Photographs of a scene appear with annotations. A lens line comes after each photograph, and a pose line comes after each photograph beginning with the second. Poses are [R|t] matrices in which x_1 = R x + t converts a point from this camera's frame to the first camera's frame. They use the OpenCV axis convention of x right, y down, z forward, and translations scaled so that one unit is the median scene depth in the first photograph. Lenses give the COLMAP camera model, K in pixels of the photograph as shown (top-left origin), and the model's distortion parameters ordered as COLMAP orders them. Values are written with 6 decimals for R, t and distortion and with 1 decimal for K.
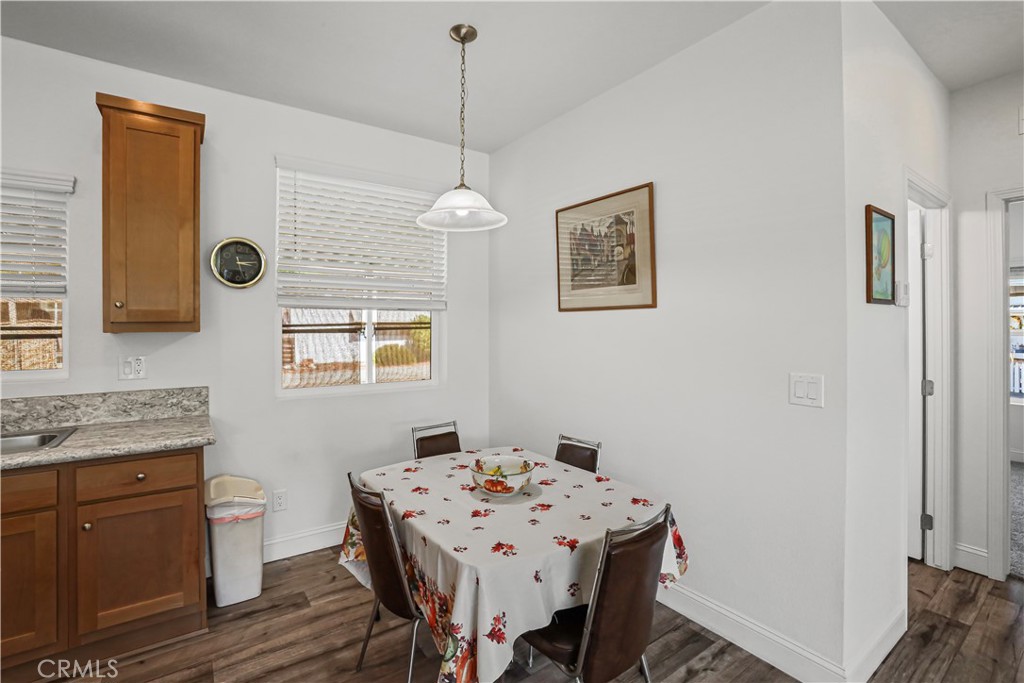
lens RADIAL K [[466.7, 0, 511.2], [0, 466.7, 326.9], [0, 0, 1]] dist [-0.056101, 0.021444]
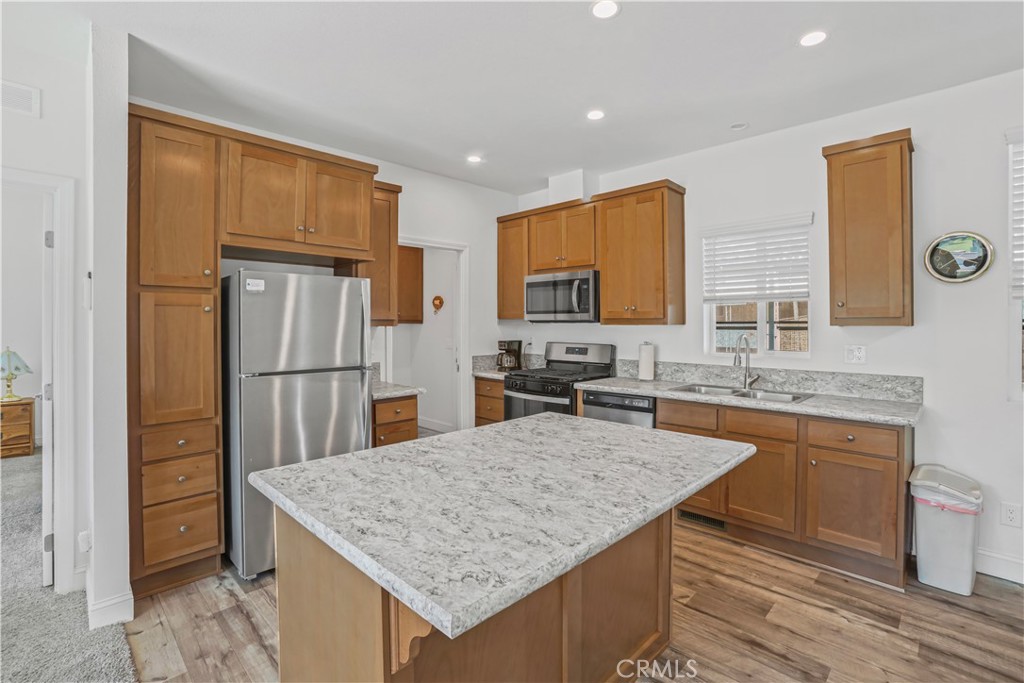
lens RADIAL K [[466.7, 0, 511.2], [0, 466.7, 326.9], [0, 0, 1]] dist [-0.056101, 0.021444]
pose [[0.171483, 0.011004, -0.985126, 0.240140], [0.001848, 0.999932, 0.011491, -0.000771], [0.985185, -0.003791, 0.171451, -0.143071]]
